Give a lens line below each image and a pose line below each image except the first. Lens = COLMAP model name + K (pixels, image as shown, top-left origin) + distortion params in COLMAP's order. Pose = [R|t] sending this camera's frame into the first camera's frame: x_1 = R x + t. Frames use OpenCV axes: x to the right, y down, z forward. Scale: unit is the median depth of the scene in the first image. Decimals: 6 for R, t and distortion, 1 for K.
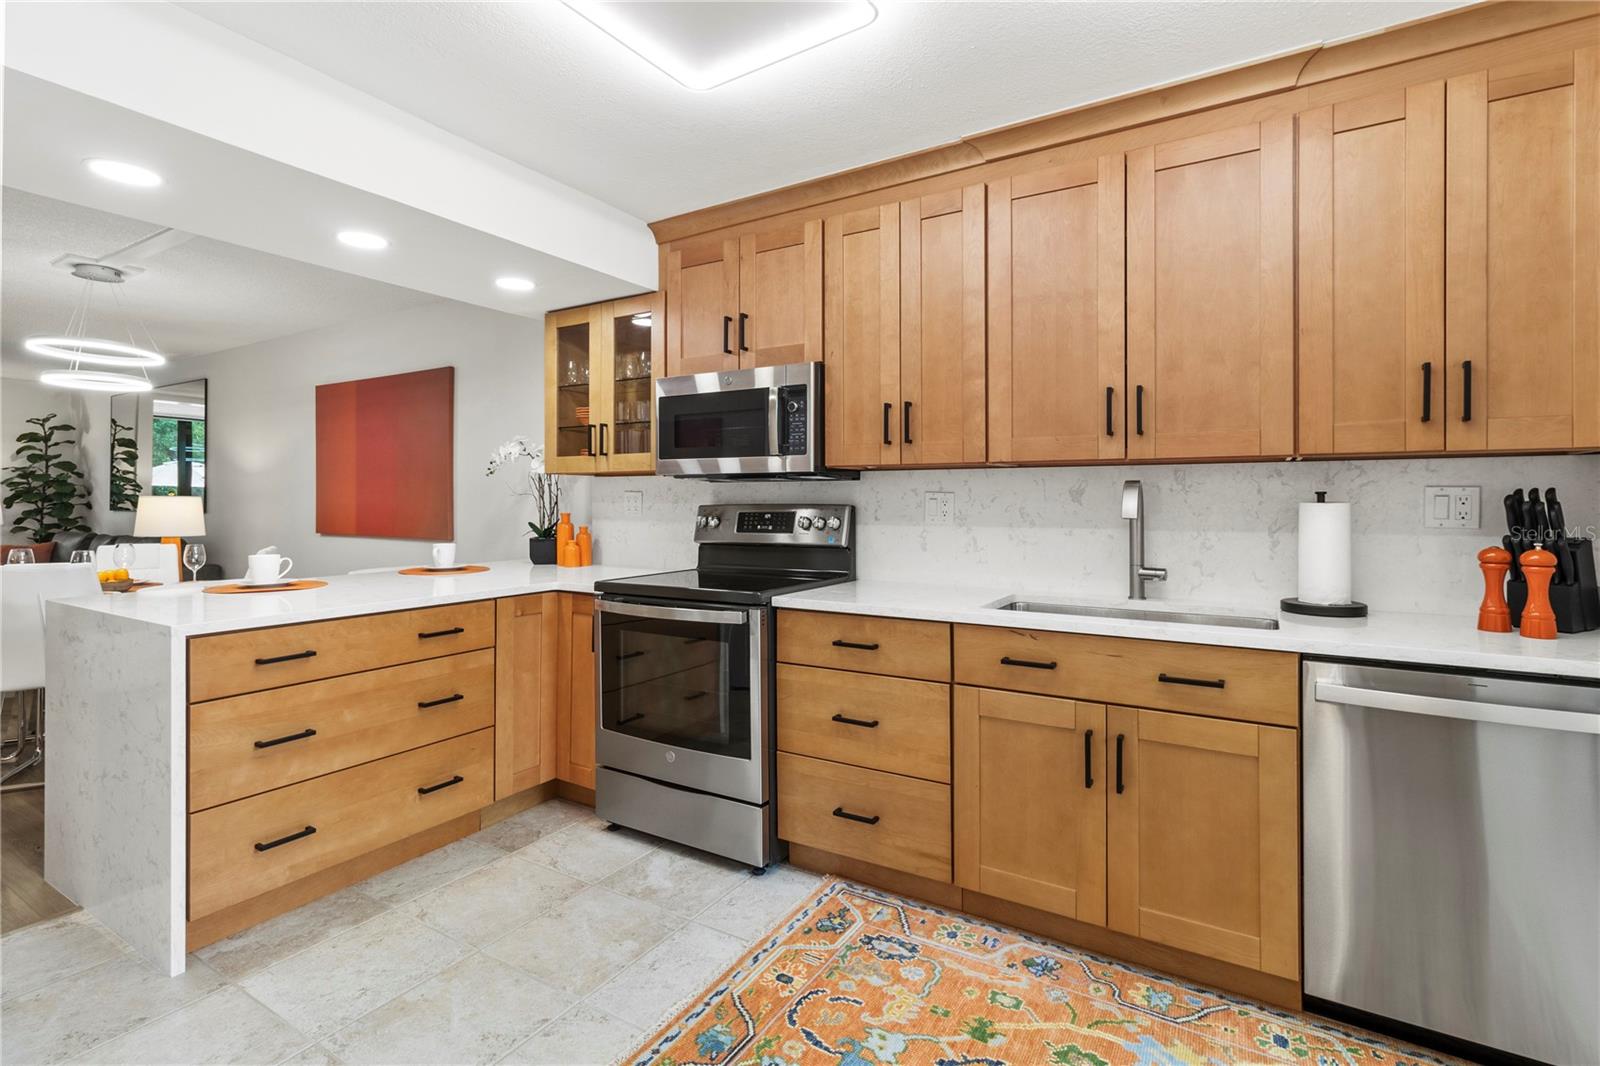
lens RADIAL K [[743.6, 0, 820.6], [0, 743.6, 494.4], [0, 0, 1]] dist [0.002363, 0.001882]
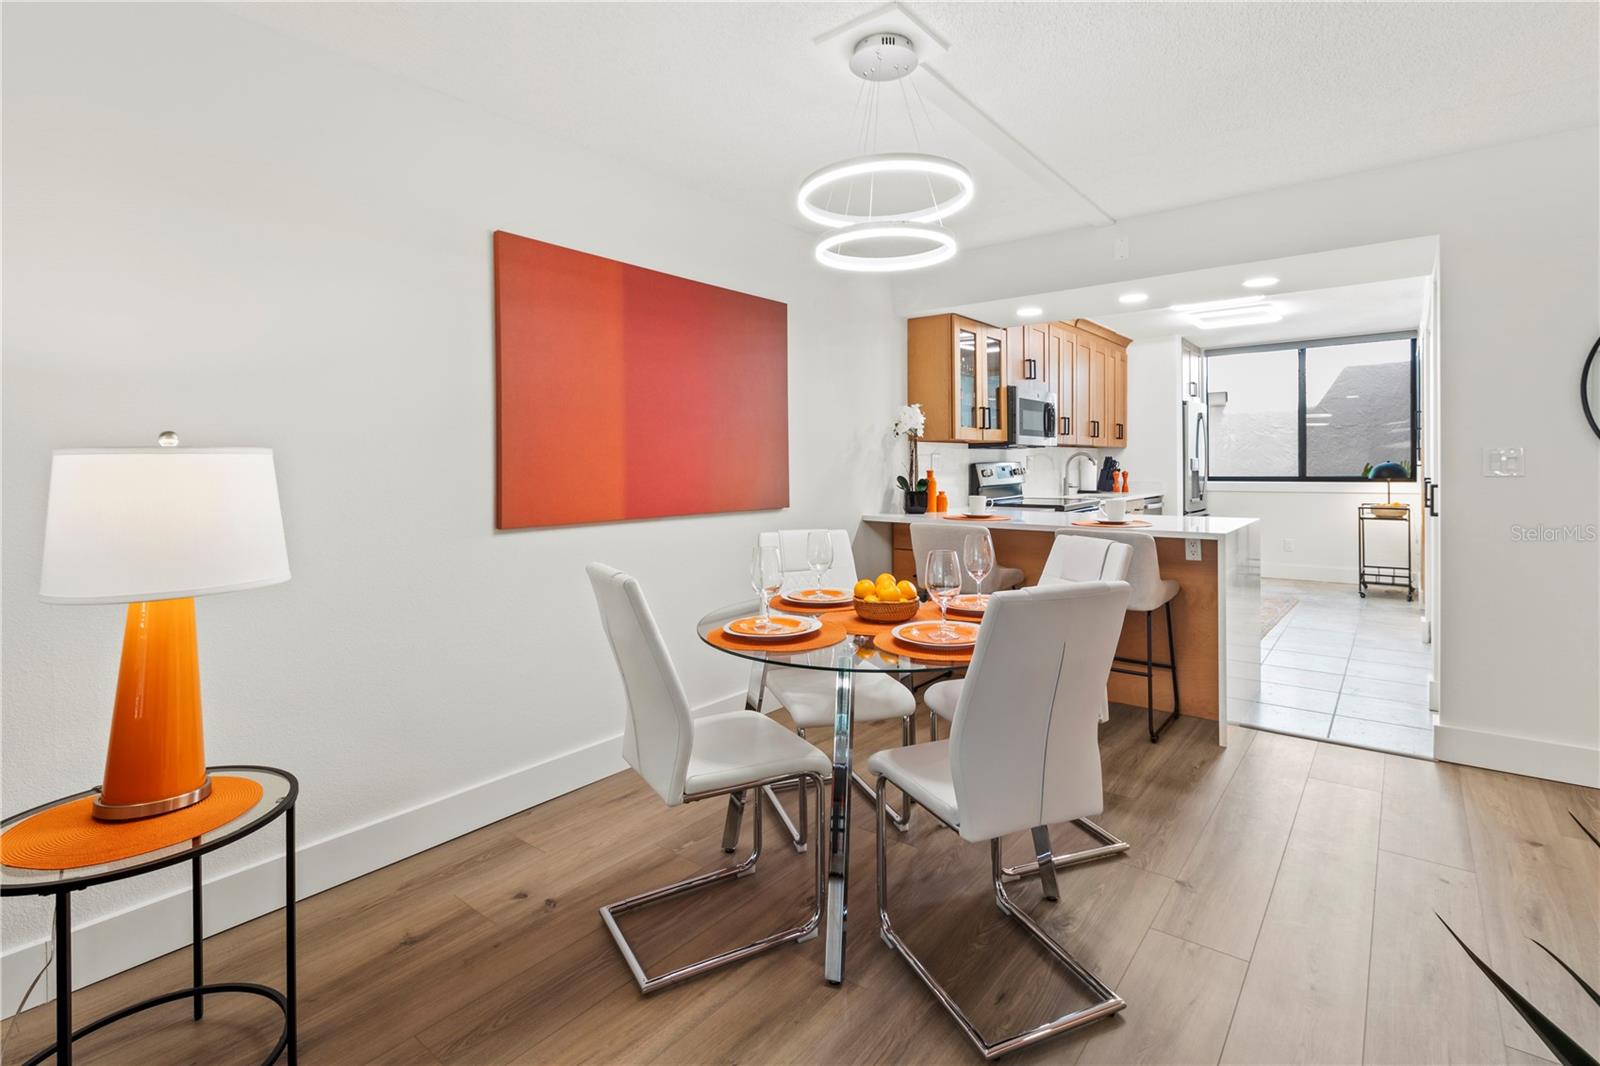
lens RADIAL K [[743.6, 0, 836.2], [0, 743.6, 469.3], [0, 0, 1]] dist [0.002363, 0.001882]
pose [[0.119132, -0.006818, 0.992855, -2.802362], [0.003888, 0.999972, 0.006400, 0.025878], [-0.992871, 0.003097, 0.119156, 1.761186]]
